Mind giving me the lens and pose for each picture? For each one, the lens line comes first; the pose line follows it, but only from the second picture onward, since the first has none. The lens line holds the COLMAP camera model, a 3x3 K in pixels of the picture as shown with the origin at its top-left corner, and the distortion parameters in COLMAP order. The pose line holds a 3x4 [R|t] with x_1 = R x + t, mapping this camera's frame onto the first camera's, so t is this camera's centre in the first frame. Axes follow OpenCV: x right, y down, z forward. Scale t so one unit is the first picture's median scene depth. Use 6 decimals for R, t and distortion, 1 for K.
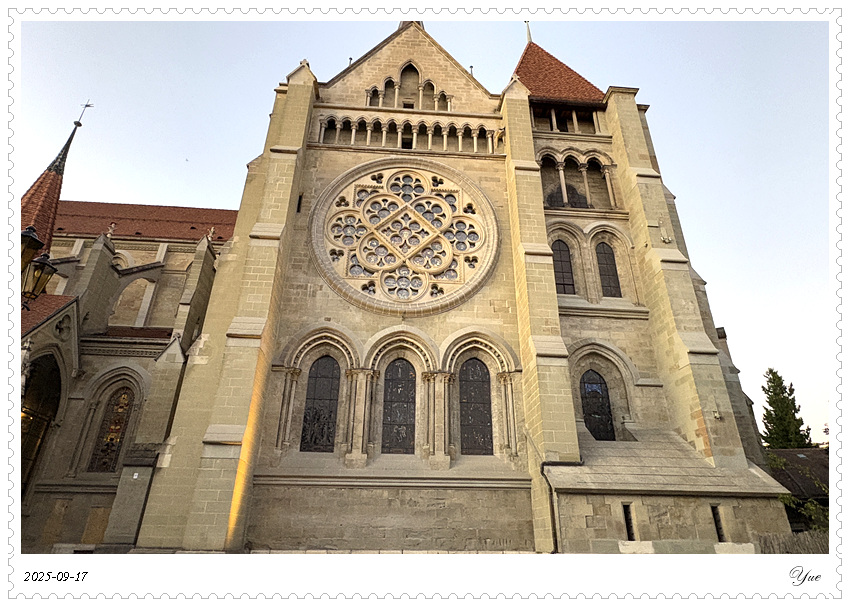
lens RADIAL K [[466.2, 0, 425.0], [0, 466.2, 303.5], [0, 0, 1]] dist [0.000349, 0.000251]
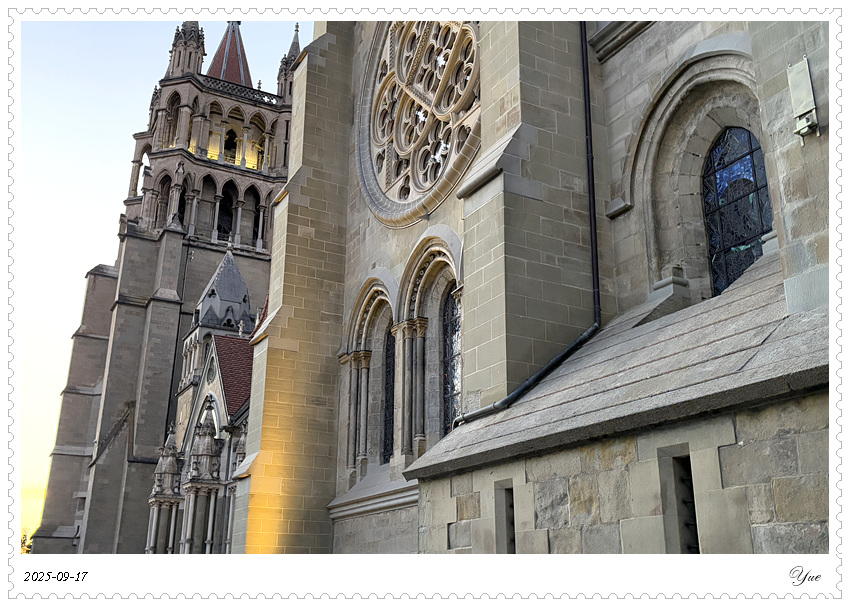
lens RADIAL K [[819.4, 0, 425.0], [0, 819.4, 303.5], [0, 0, 1]] dist [-0.000332, -0.001841]
pose [[0.424836, -0.312034, -0.849793, 1.035489], [0.396837, 0.907909, -0.134984, 0.355539], [0.813655, -0.279884, 0.509539, 0.633241]]
